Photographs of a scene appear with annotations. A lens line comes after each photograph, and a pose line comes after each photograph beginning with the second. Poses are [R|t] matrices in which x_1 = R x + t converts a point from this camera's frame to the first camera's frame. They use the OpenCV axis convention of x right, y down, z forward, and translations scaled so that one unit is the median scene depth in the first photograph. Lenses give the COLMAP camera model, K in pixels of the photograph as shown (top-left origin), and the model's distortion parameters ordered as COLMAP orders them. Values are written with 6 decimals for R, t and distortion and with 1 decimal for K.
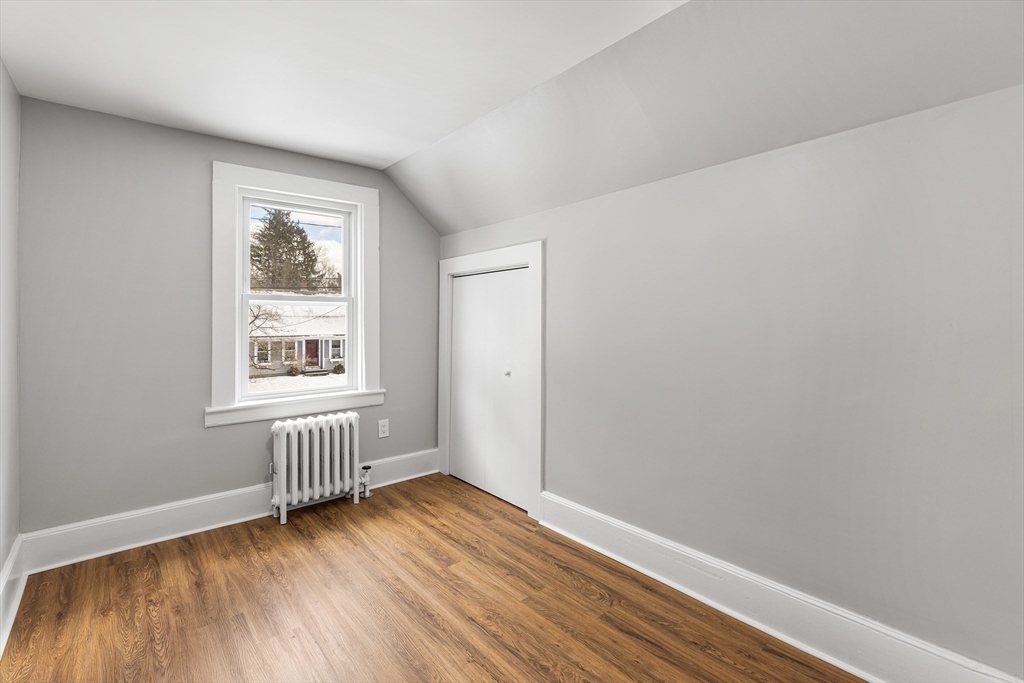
lens RADIAL K [[466.7, 0, 513.2], [0, 466.7, 333.1], [0, 0, 1]] dist [0.001985, 0.000065]
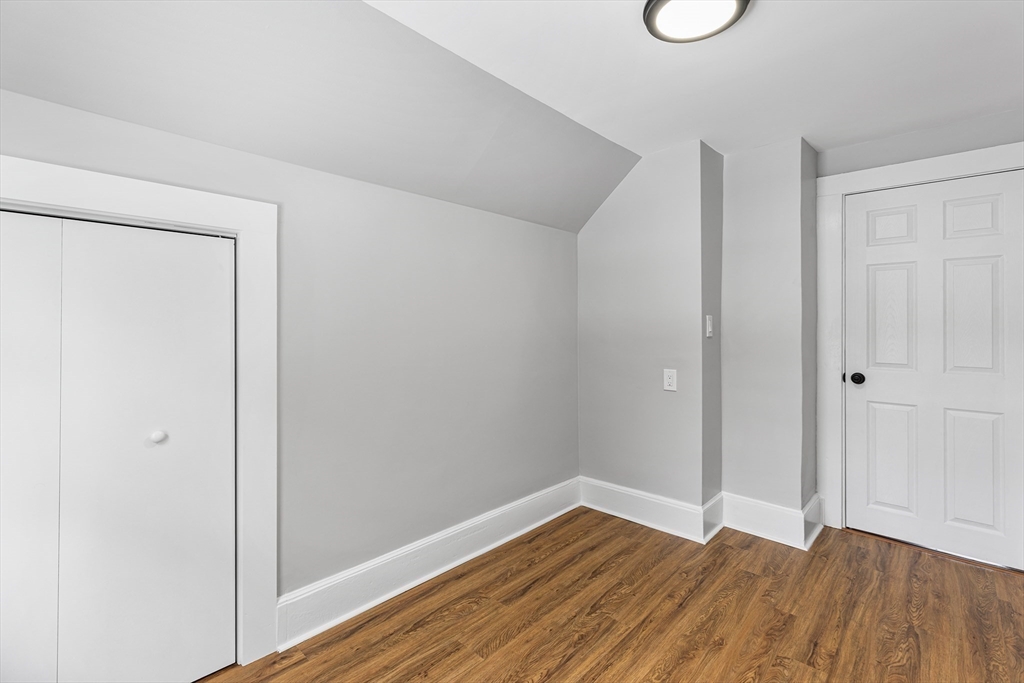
lens RADIAL K [[466.7, 0, 513.0], [0, 466.7, 338.9], [0, 0, 1]] dist [0.001985, 0.000065]
pose [[-0.119572, -0.022019, 0.992581, -0.818174], [0.026414, 0.999330, 0.025351, -0.031070], [-0.992474, 0.029249, -0.118911, 1.024321]]
